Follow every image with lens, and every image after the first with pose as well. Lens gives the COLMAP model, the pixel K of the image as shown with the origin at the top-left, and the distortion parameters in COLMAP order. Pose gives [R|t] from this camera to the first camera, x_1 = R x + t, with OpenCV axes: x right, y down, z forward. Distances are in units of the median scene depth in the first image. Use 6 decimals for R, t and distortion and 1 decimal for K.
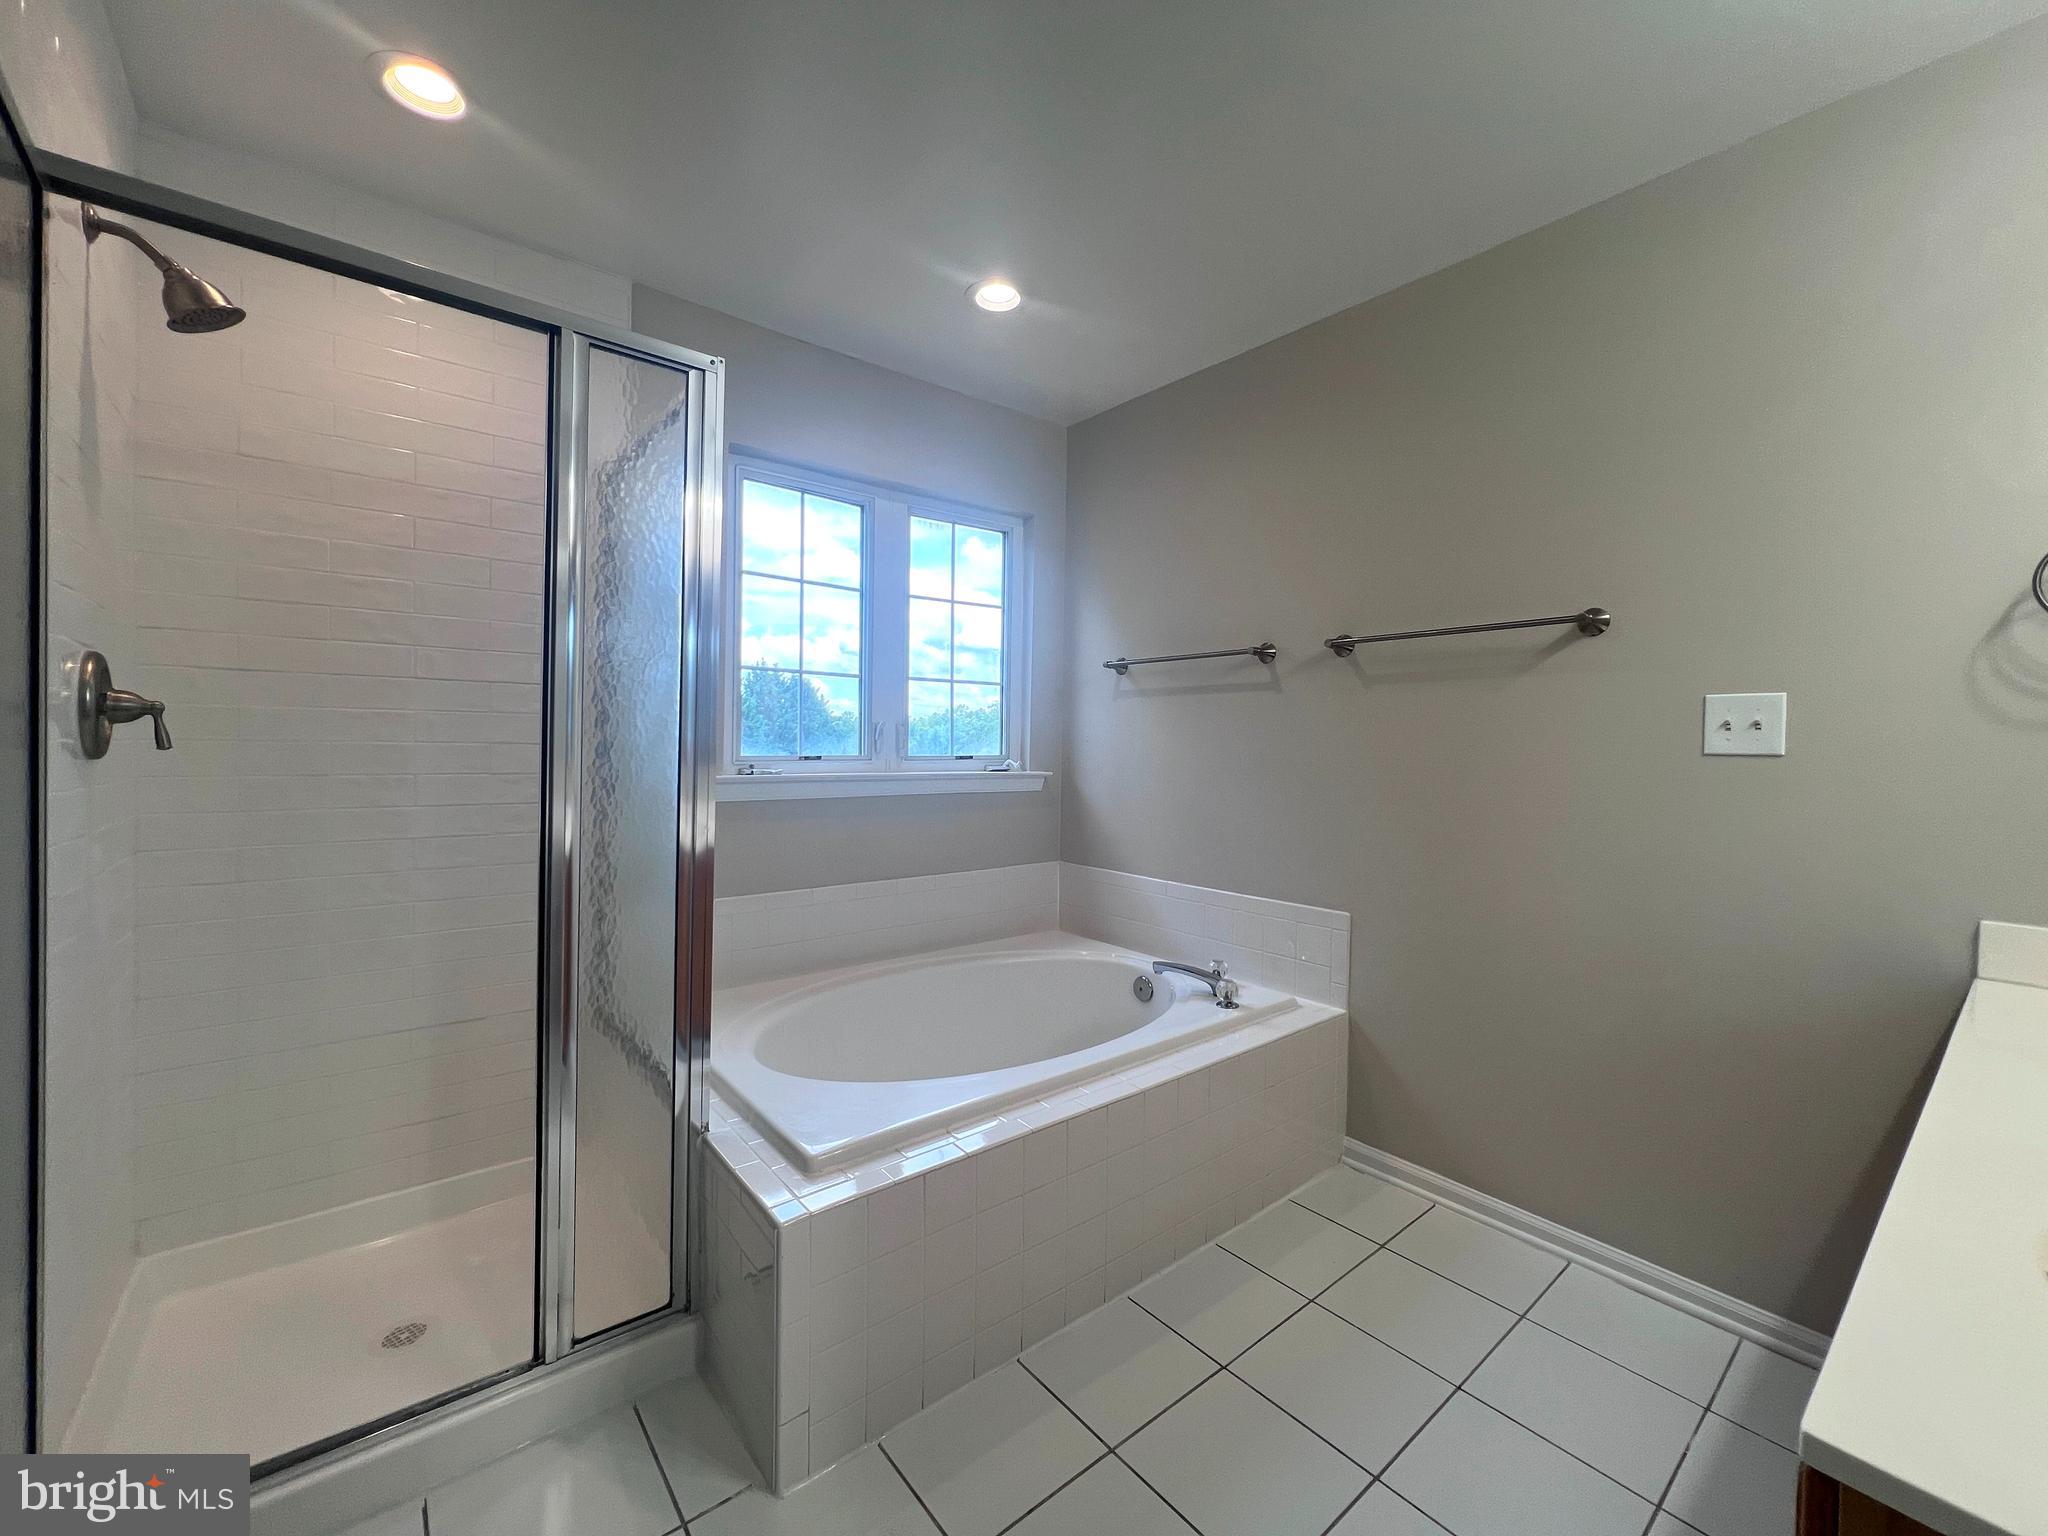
lens RADIAL K [[828.5, 0, 1020.7], [0, 828.5, 755.8], [0, 0, 1]] dist [-0.002243, 0.001294]
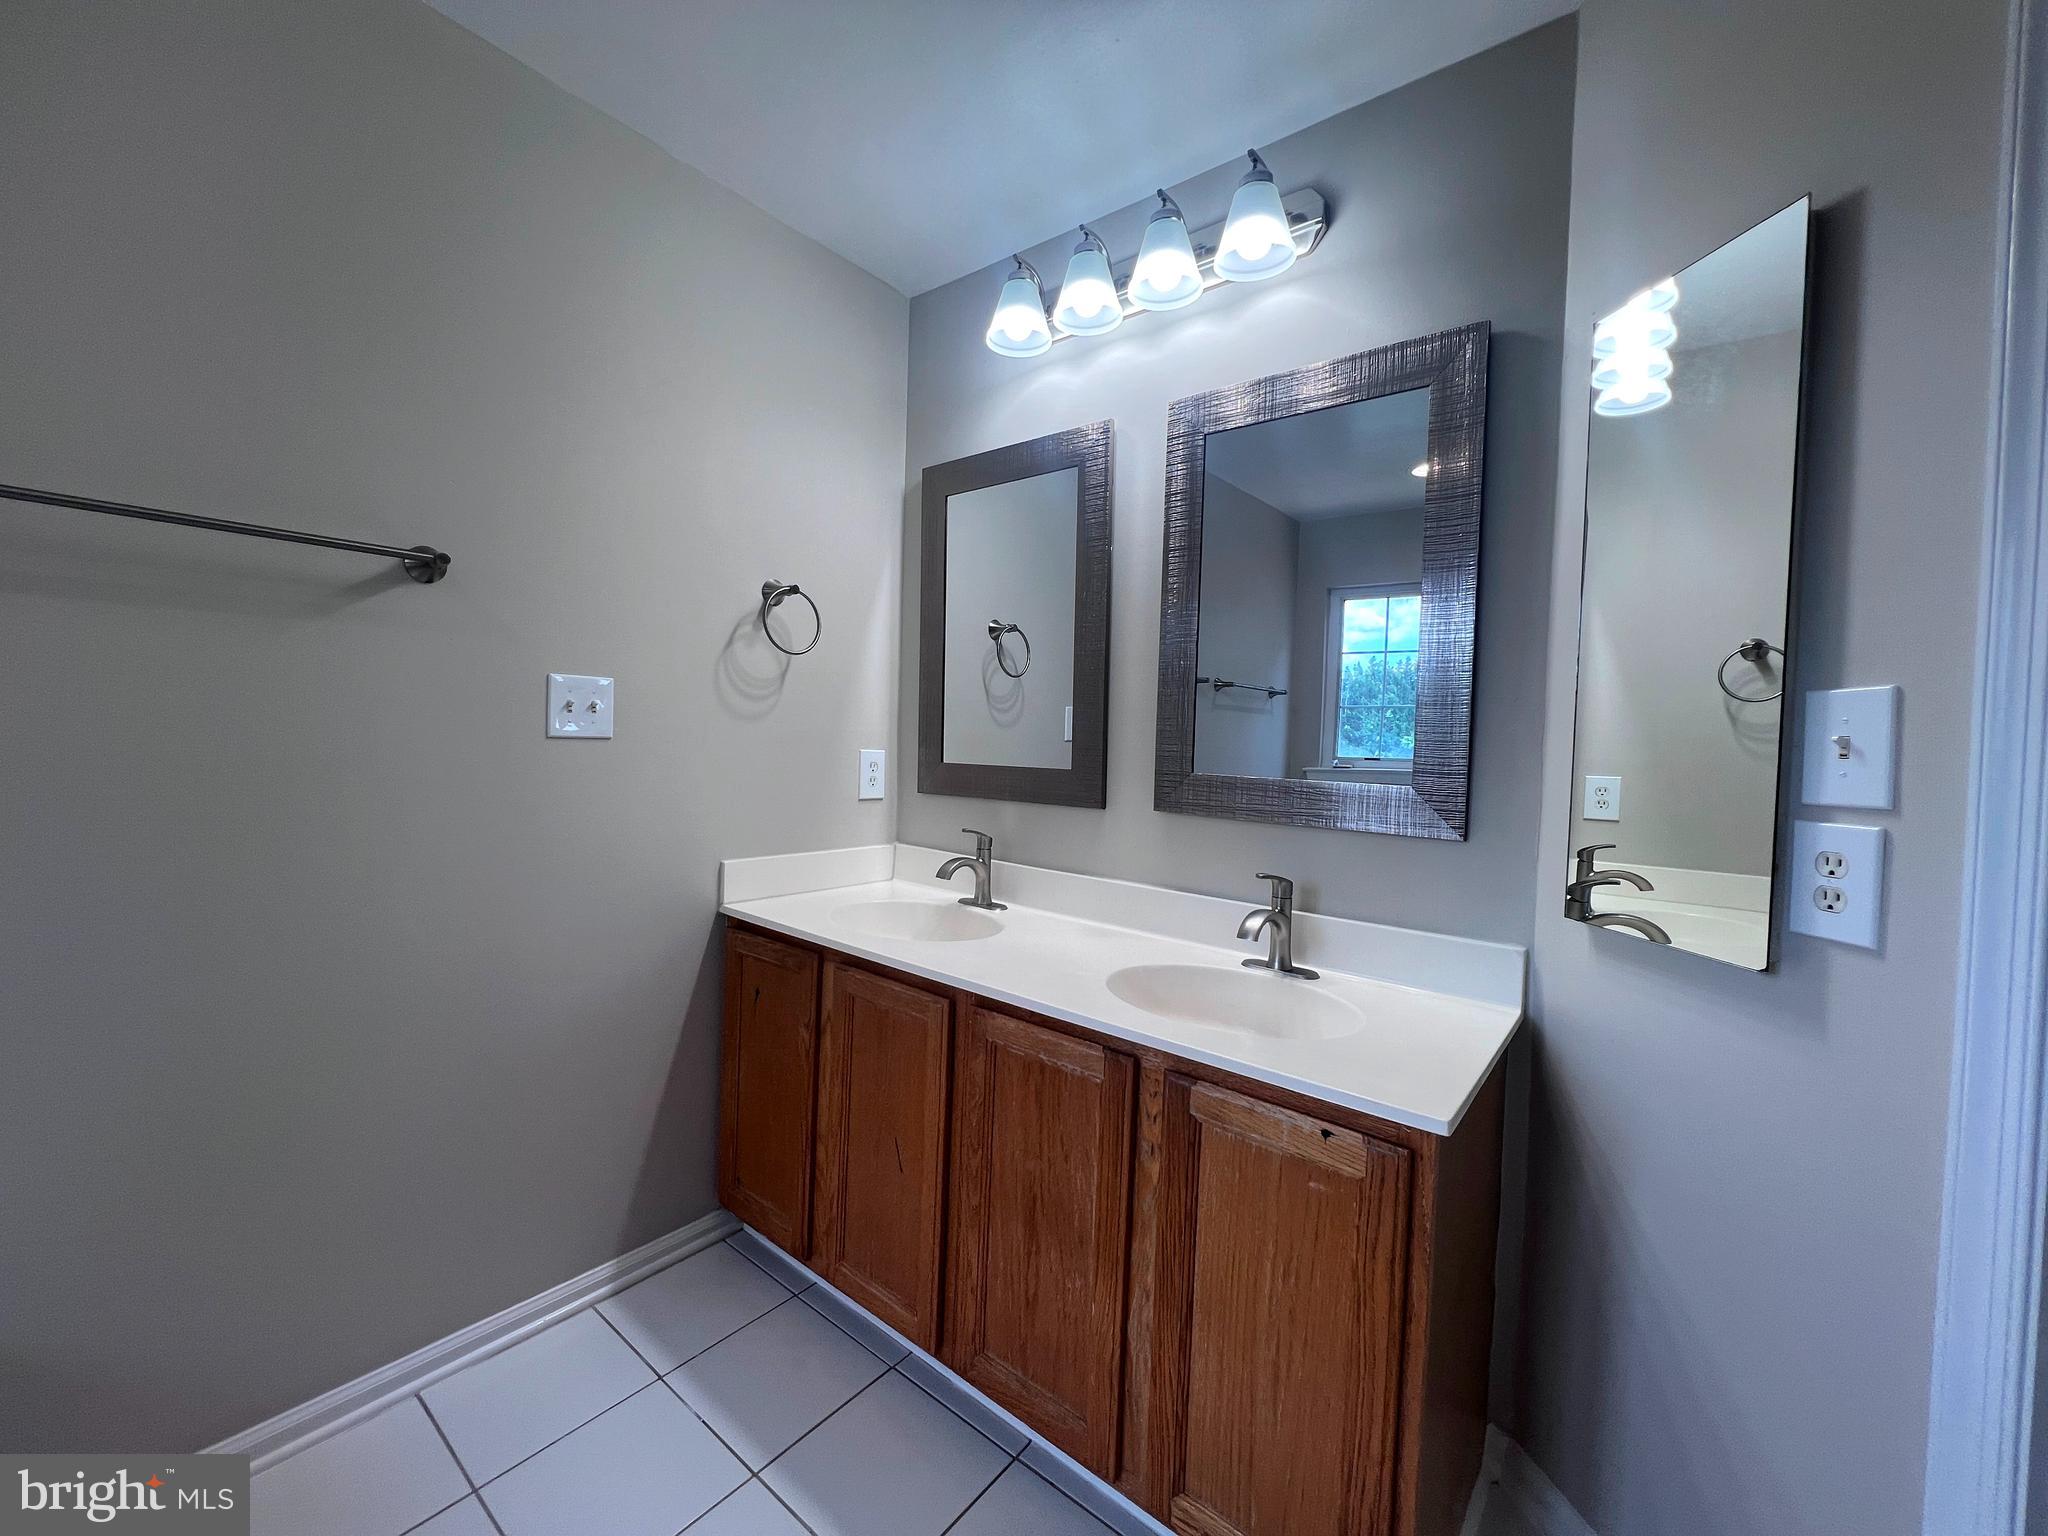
lens RADIAL K [[828.5, 0, 1021.2], [0, 828.5, 756.2], [0, 0, 1]] dist [-0.002243, 0.001294]
pose [[-0.219192, -0.041807, 0.974786, -0.150538], [-0.020320, 0.999060, 0.038279, -0.019209], [-0.975470, -0.011417, -0.219836, 0.500038]]
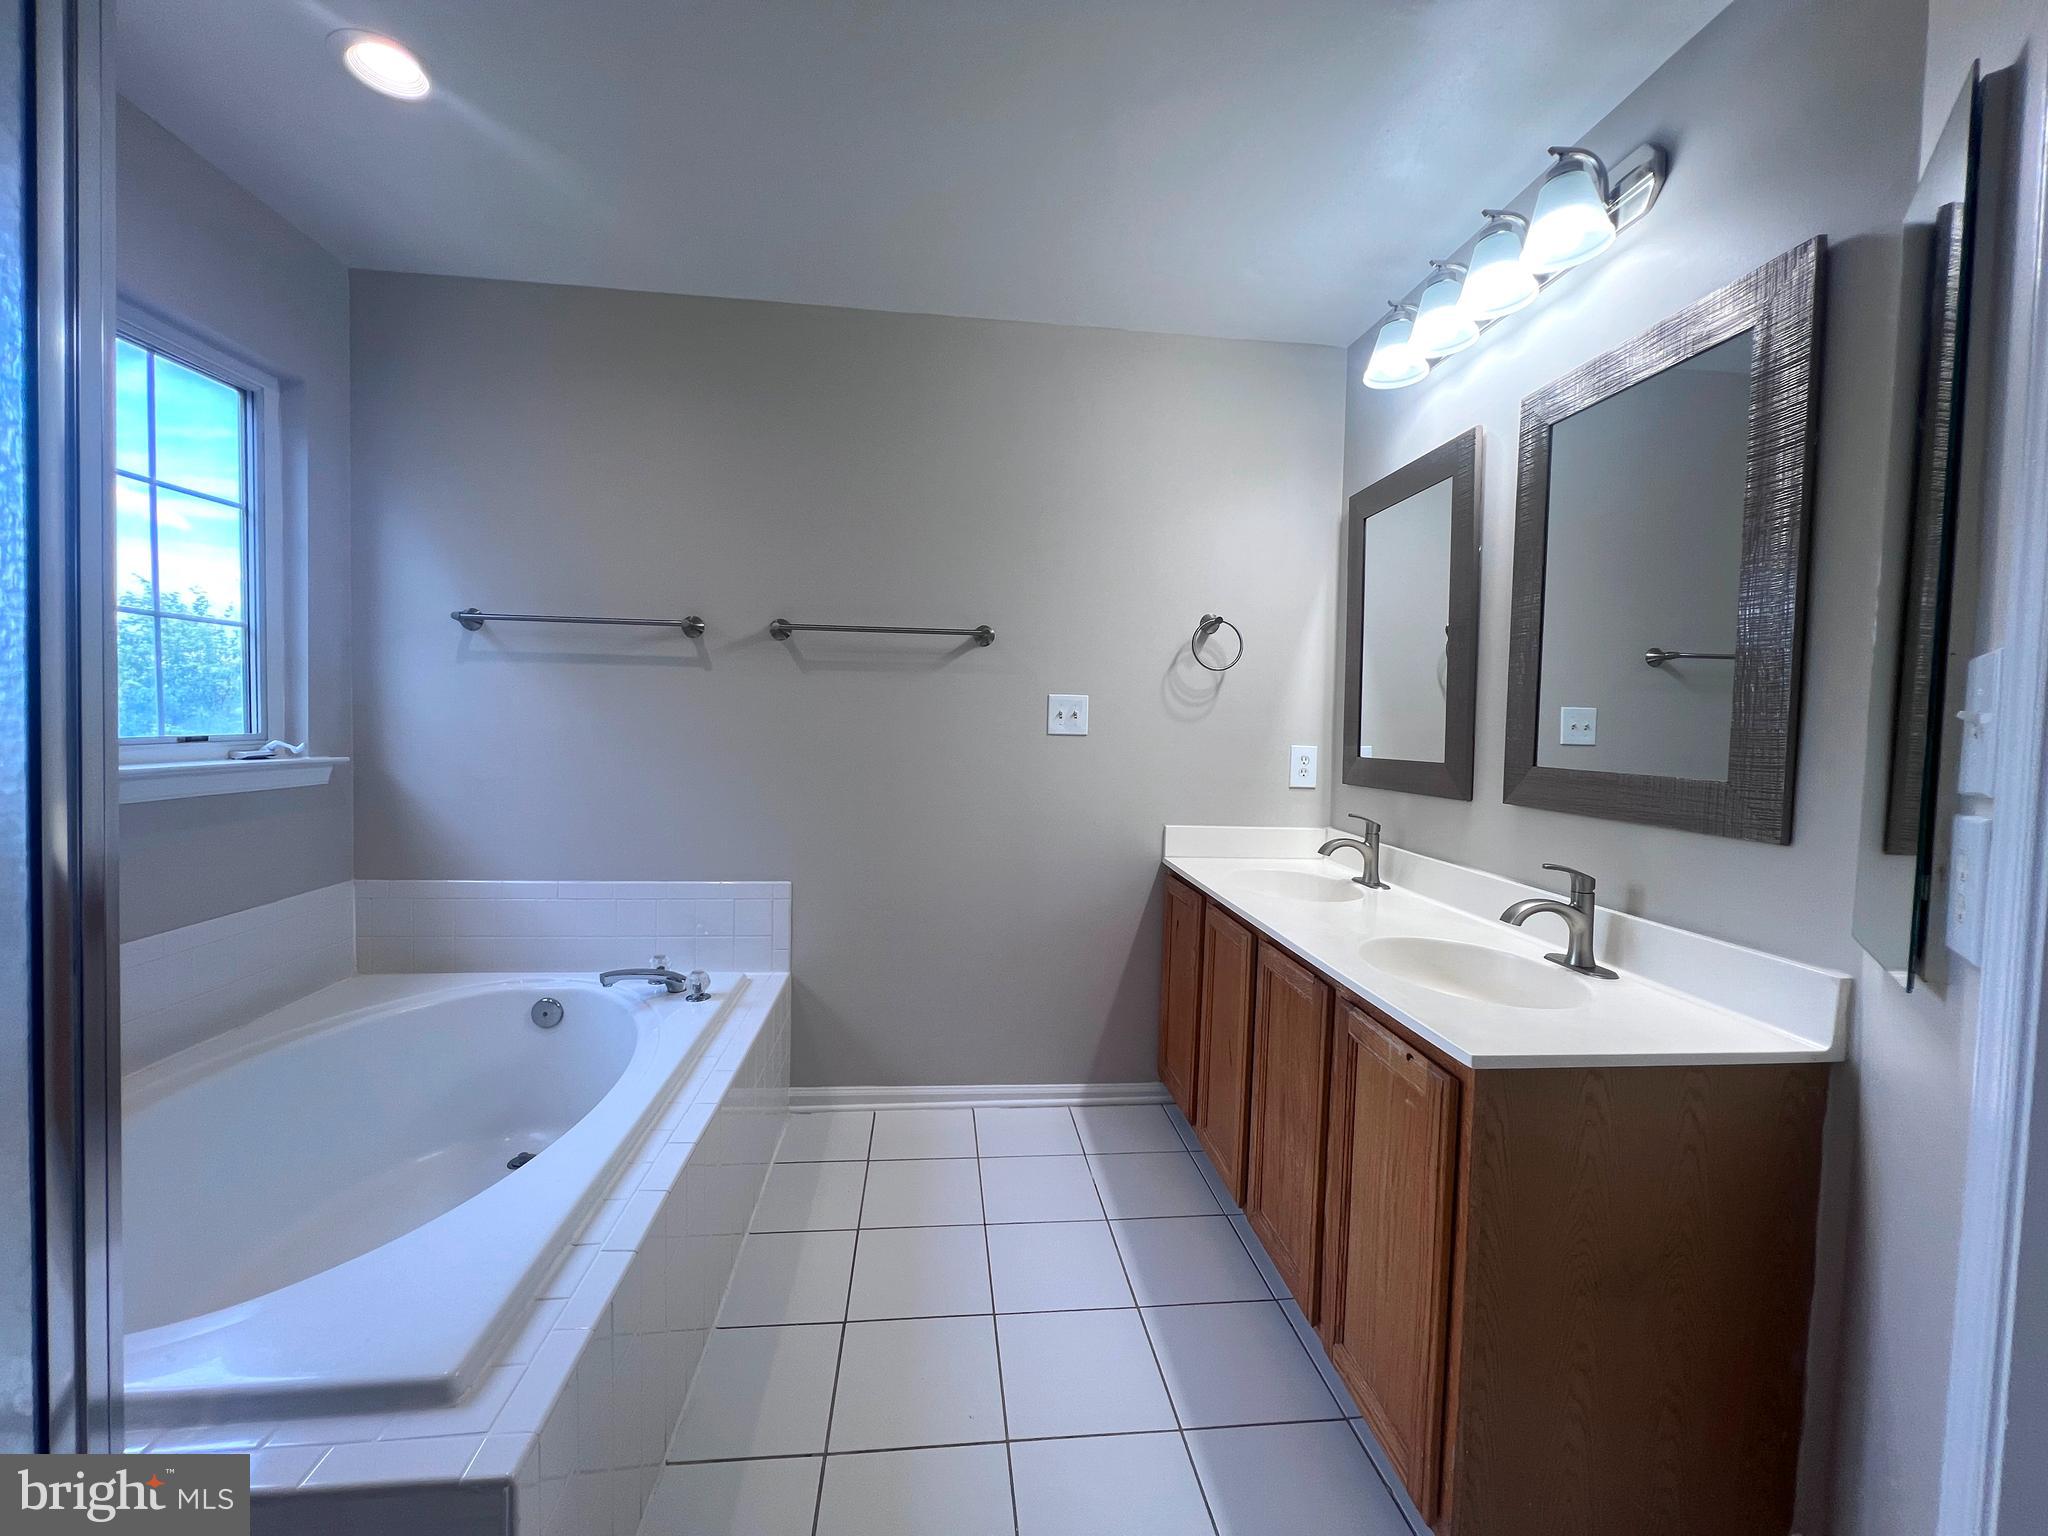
lens RADIAL K [[828.5, 0, 1017.0], [0, 828.5, 757.9], [0, 0, 1]] dist [-0.002243, 0.001294]
pose [[0.540049, -0.034025, 0.840945, -0.333454], [-0.003710, 0.999077, 0.042805, -0.016586], [-0.841625, -0.026236, 0.539425, 0.178209]]
